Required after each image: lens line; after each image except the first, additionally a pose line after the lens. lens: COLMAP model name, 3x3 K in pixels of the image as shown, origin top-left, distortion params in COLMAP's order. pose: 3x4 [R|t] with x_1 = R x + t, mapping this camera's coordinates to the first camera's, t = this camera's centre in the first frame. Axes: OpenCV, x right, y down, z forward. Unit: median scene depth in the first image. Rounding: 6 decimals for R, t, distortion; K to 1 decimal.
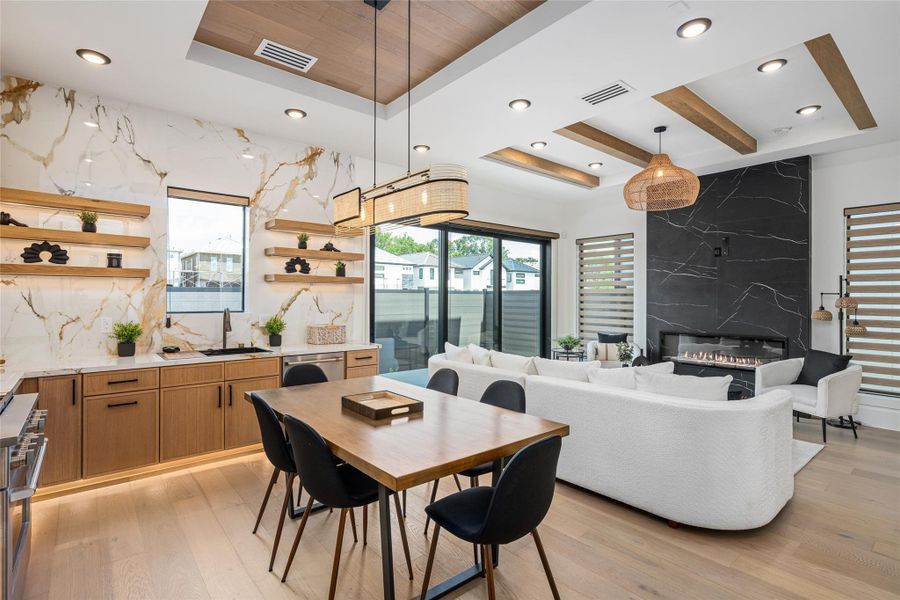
lens RADIAL K [[436.3, 0, 449.7], [0, 436.3, 297.8], [0, 0, 1]] dist [0.001740, 0.001414]
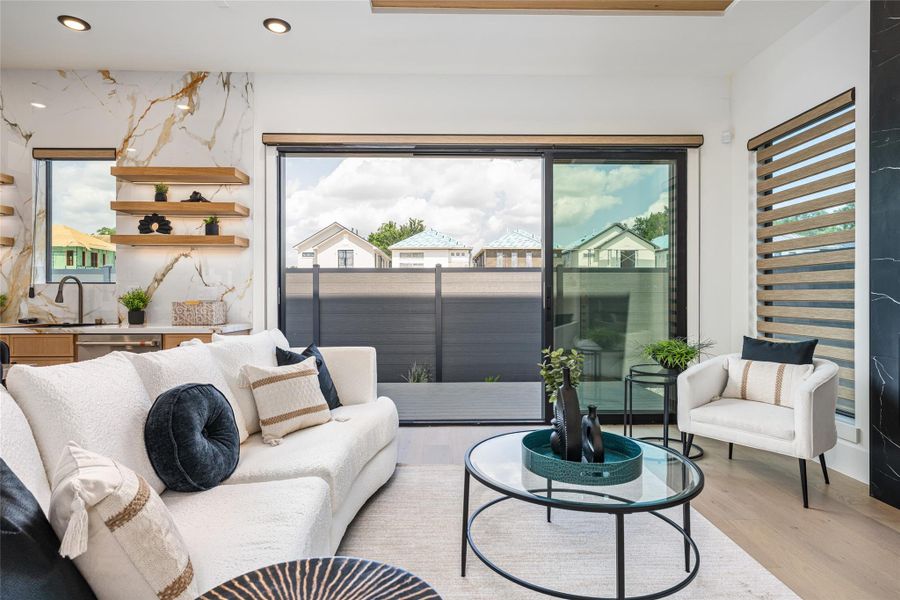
lens RADIAL K [[494.2, 0, 448.5], [0, 494.2, 297.1], [0, 0, 1]] dist [-0.002564, 0.001568]
pose [[0.778637, -0.002621, -0.627469, 0.572822], [0.002720, 0.999996, -0.000801, 0.055616], [0.627468, -0.001083, 0.778641, 0.580542]]
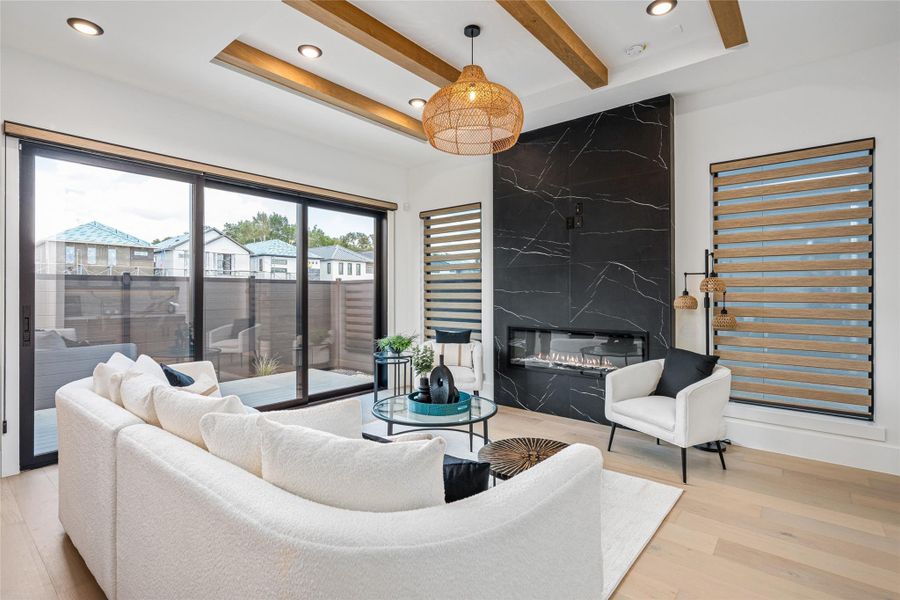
lens RADIAL K [[436.3, 0, 452.0], [0, 436.3, 293.5], [0, 0, 1]] dist [0.001740, 0.001414]
pose [[0.984039, -0.005980, 0.177852, 0.315465], [0.006264, 0.999980, -0.001034, 0.022964], [-0.177842, 0.002131, 0.984057, 0.324031]]
